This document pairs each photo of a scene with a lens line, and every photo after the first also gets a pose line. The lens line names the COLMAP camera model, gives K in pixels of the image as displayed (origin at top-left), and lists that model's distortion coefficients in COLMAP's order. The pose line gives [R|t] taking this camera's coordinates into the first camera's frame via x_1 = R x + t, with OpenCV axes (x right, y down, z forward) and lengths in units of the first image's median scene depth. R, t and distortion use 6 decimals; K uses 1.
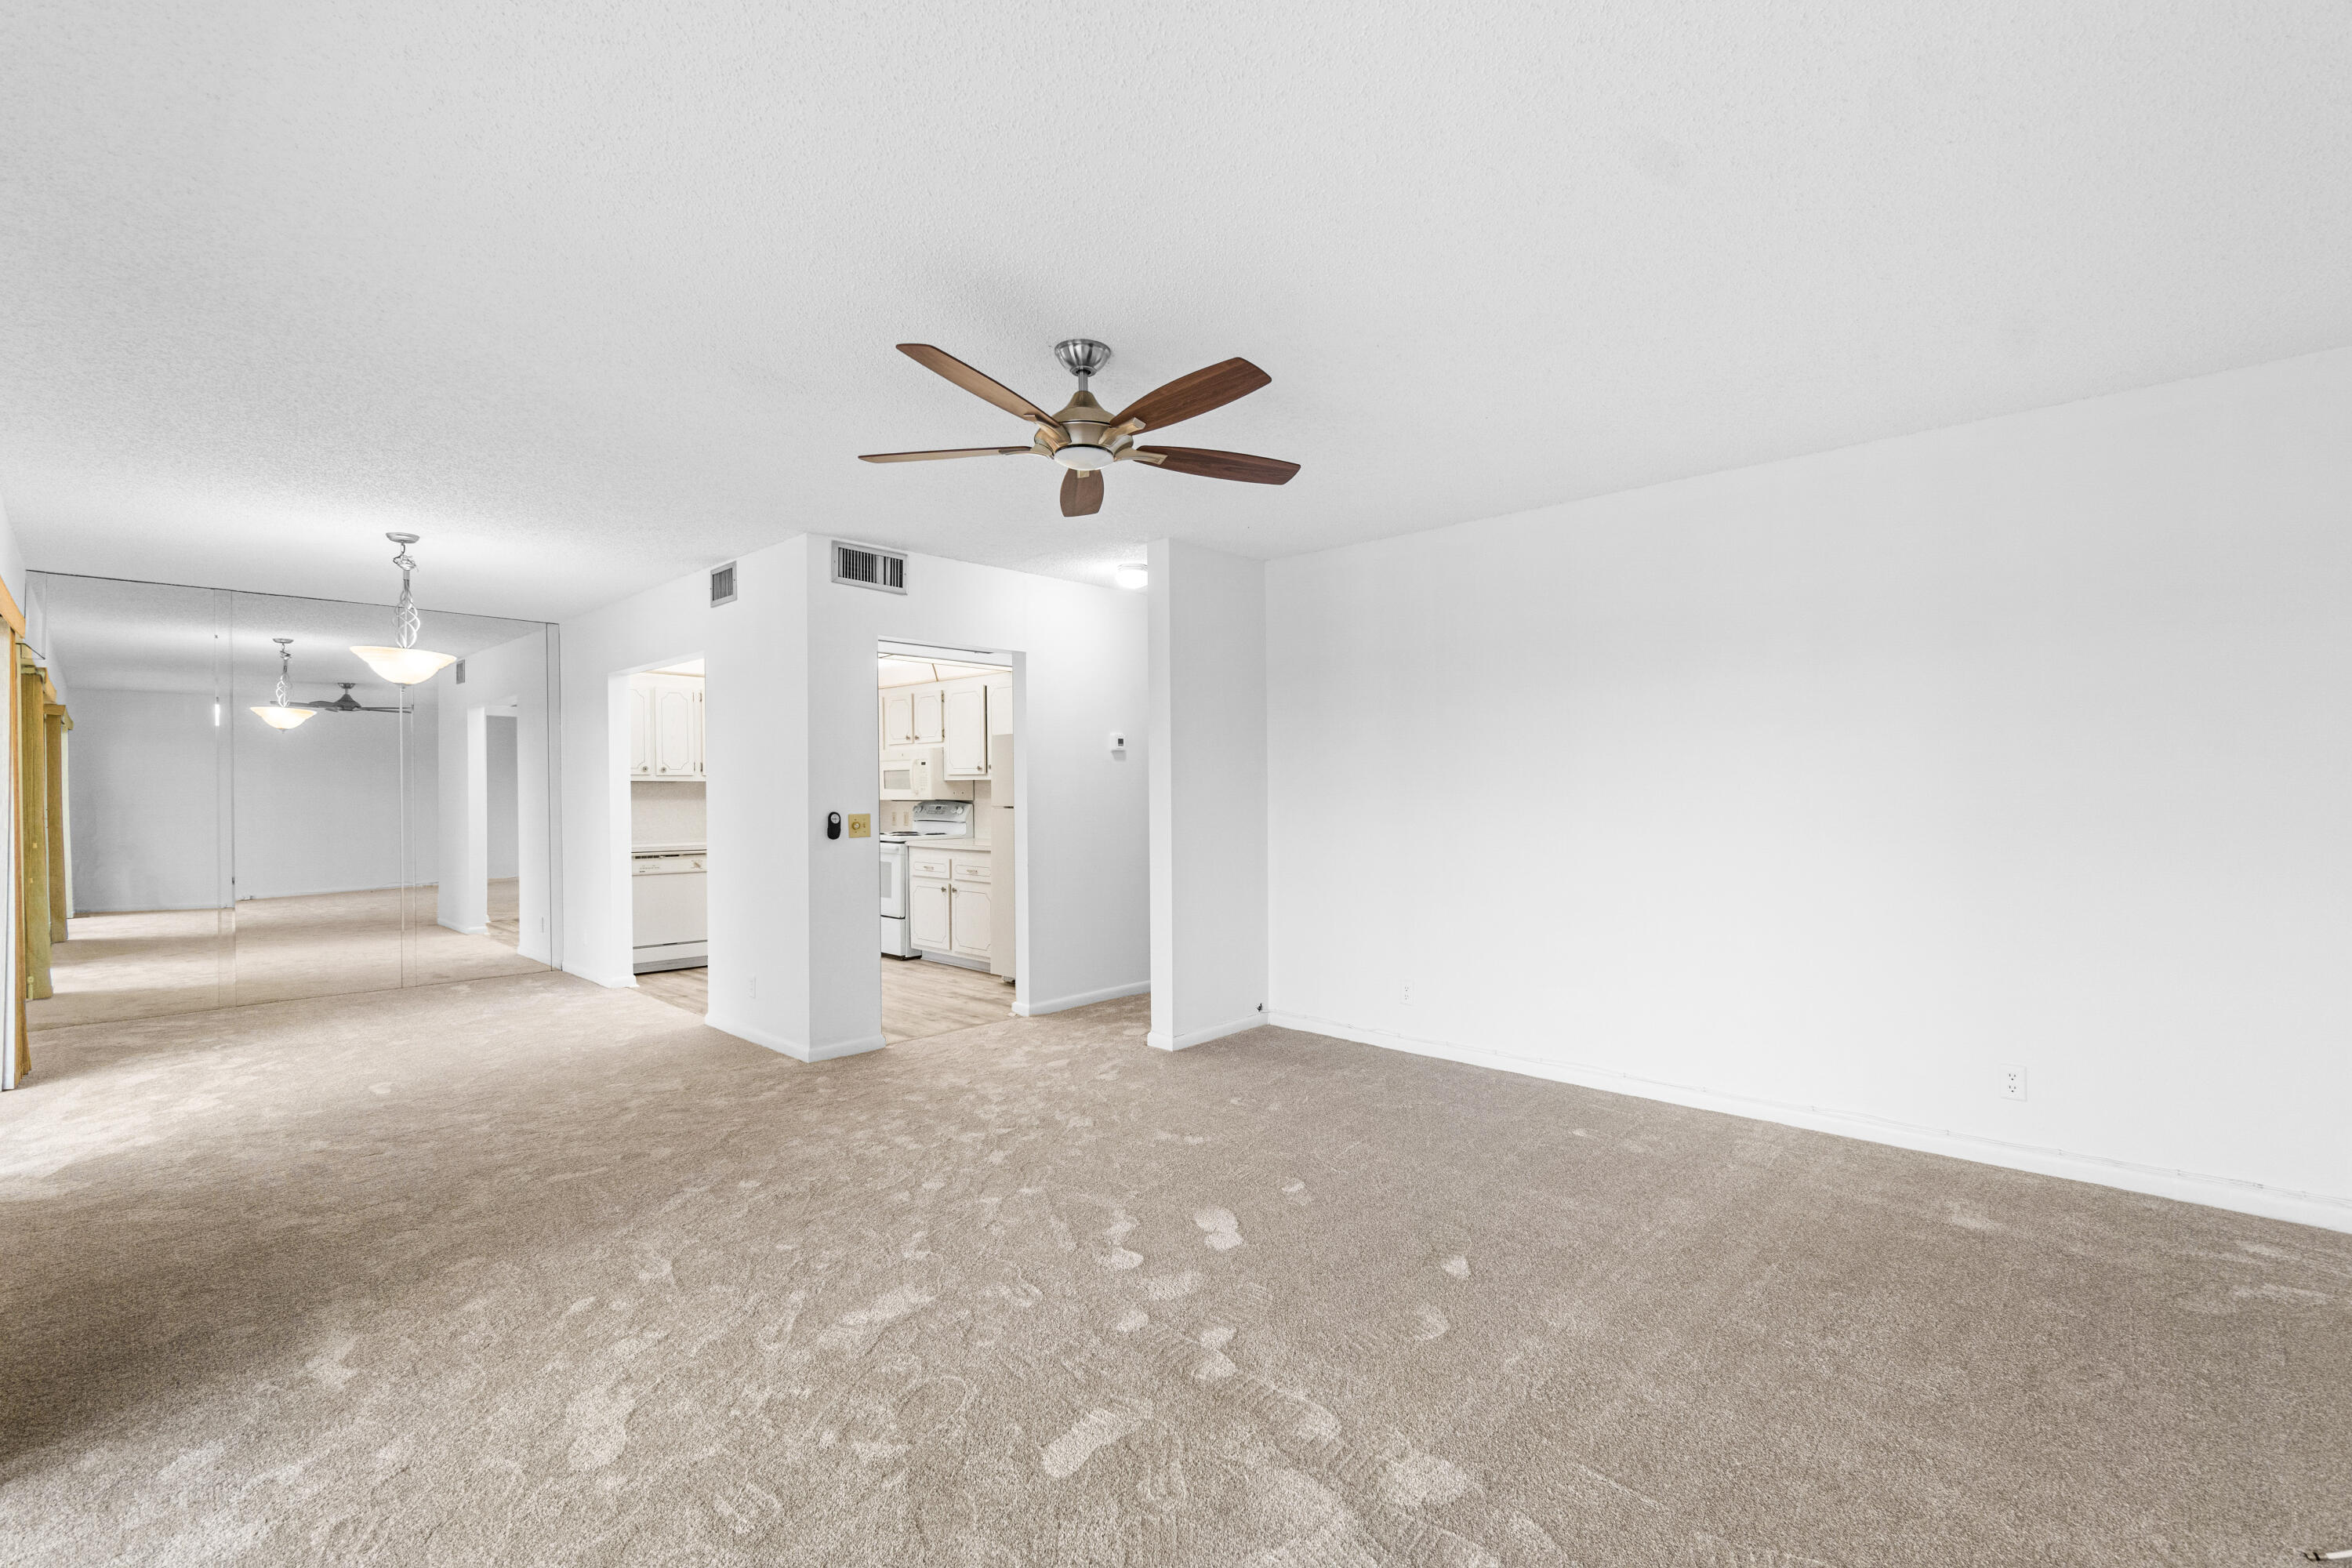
lens RADIAL K [[1016.4, 0, 1175.2], [0, 1016.4, 791.2], [0, 0, 1]] dist [-0.001989, 0.000089]
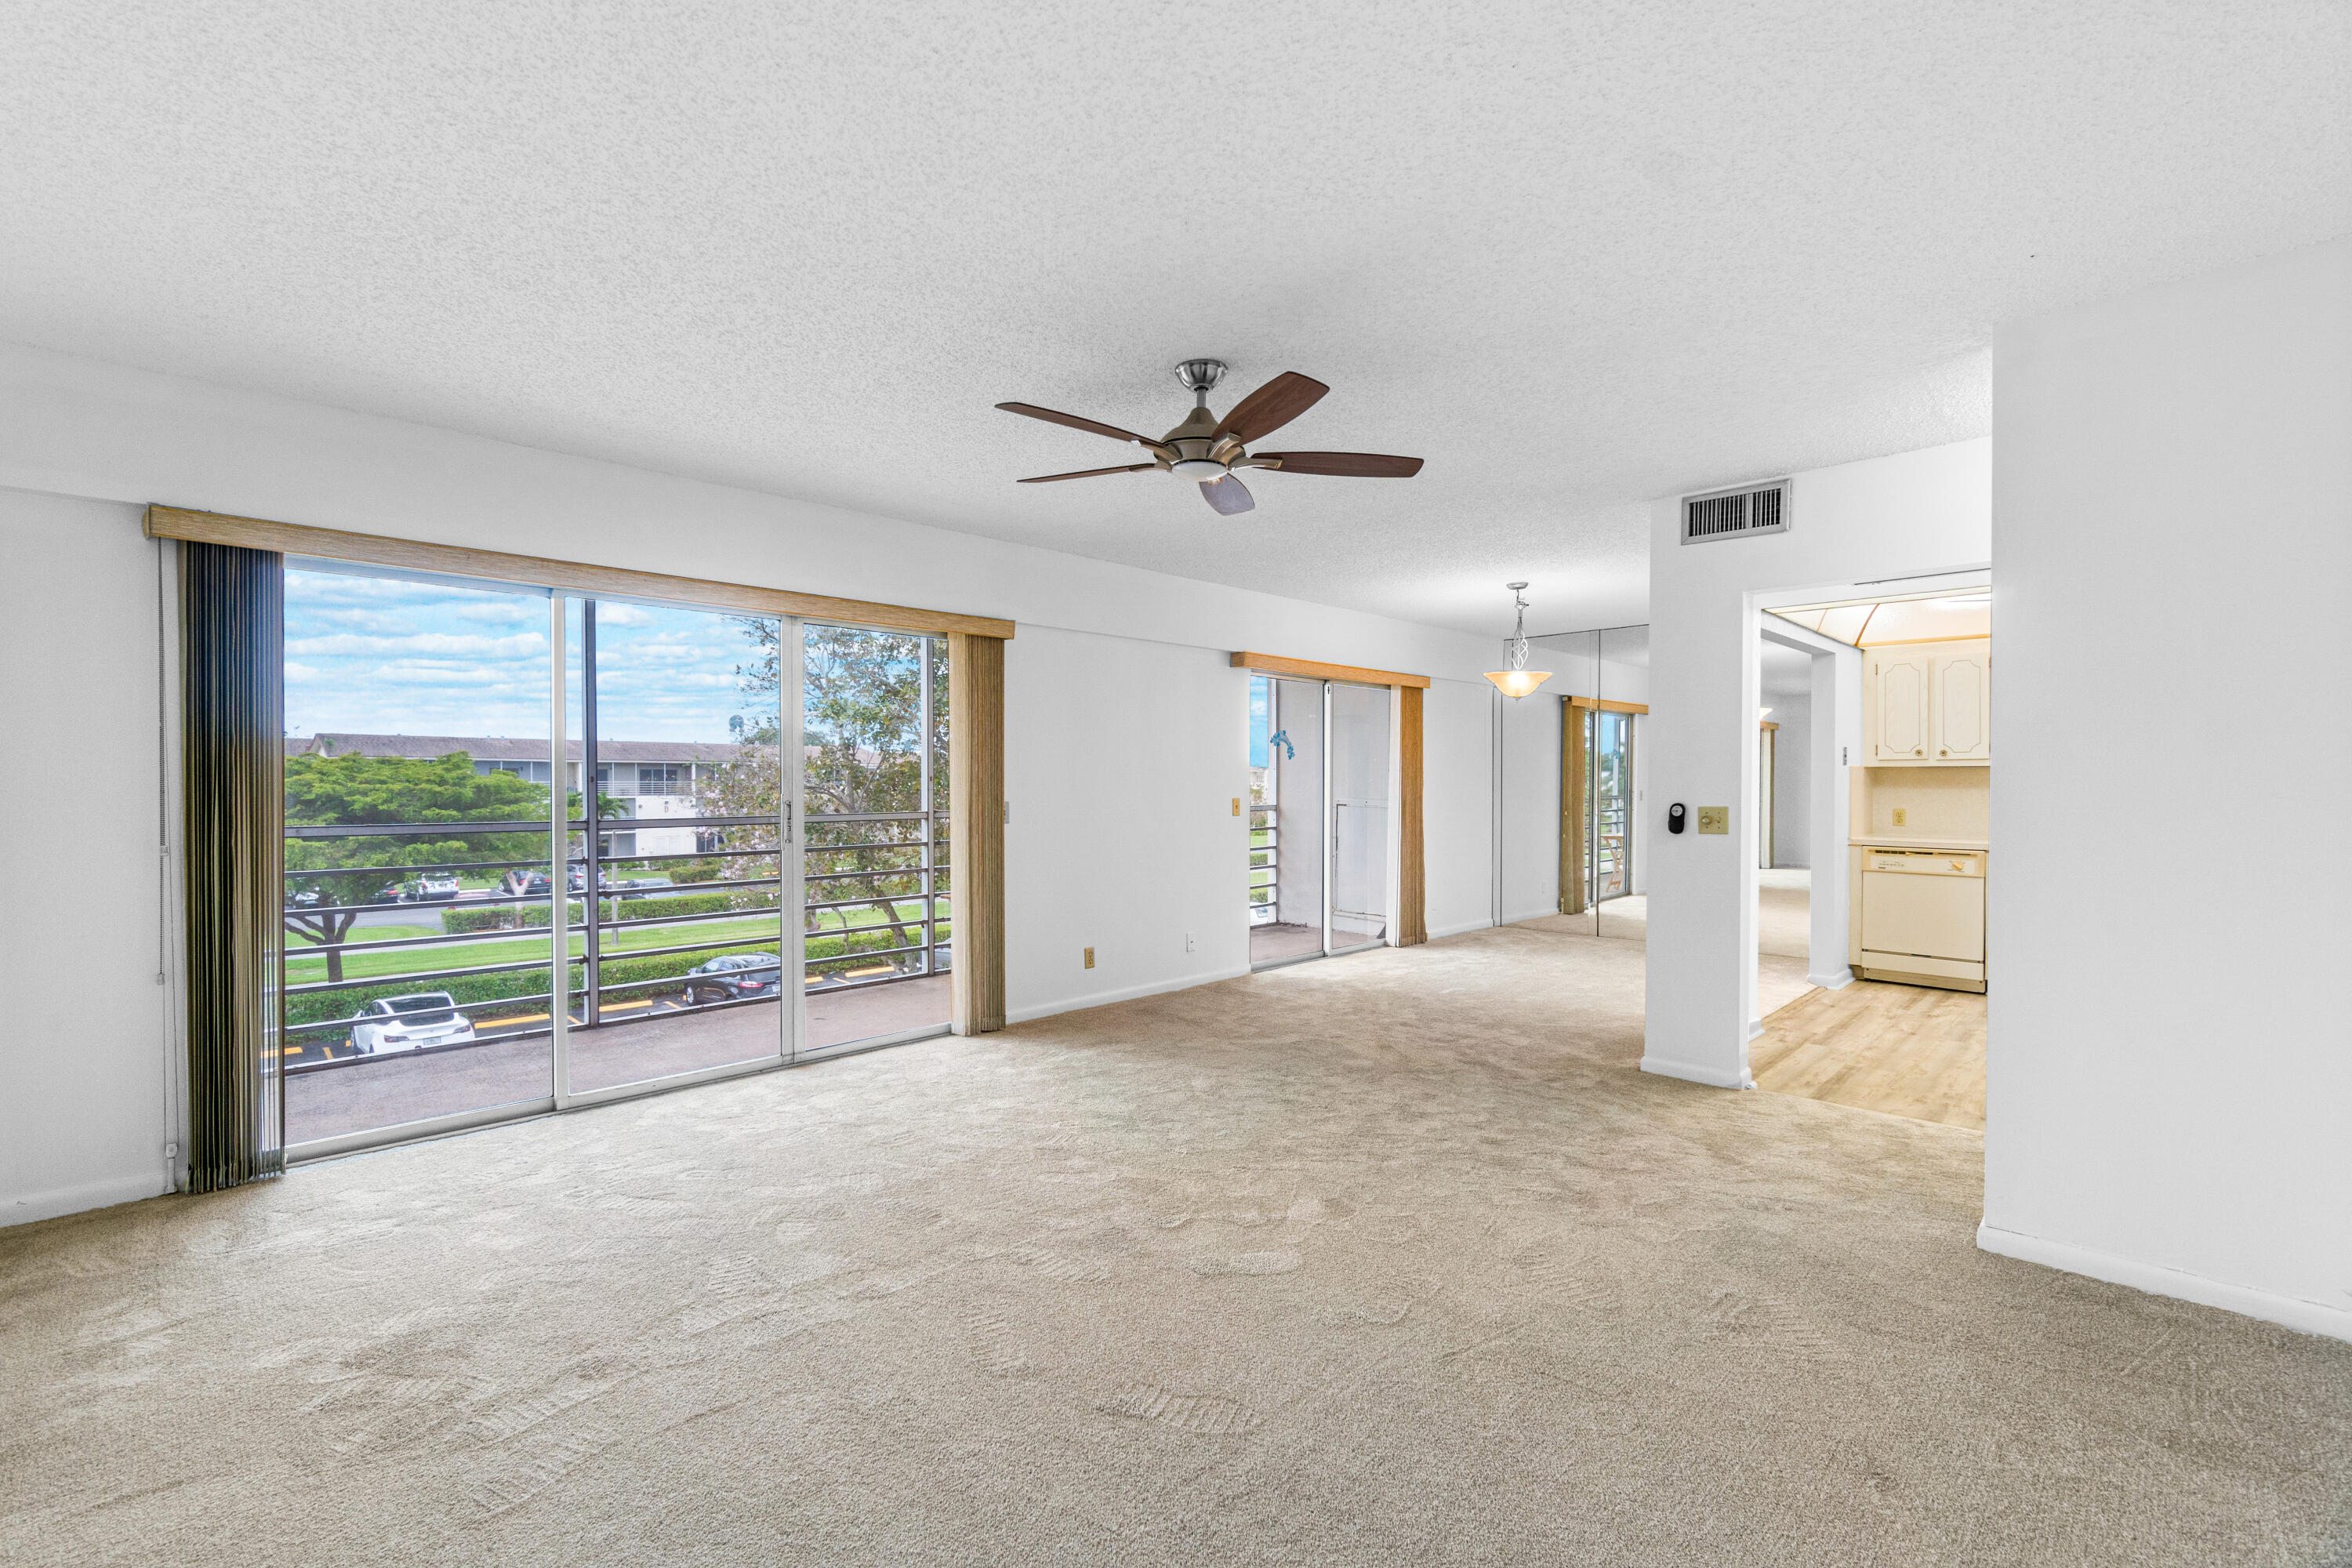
lens RADIAL K [[1016.4, 0, 1175.1], [0, 1016.4, 786.7], [0, 0, 1]] dist [-0.001989, 0.000089]
pose [[-0.012093, 0.010833, -0.999868, 0.557234], [-0.000170, 0.999941, 0.010836, -0.003594], [0.999927, 0.000301, -0.012091, 0.562271]]
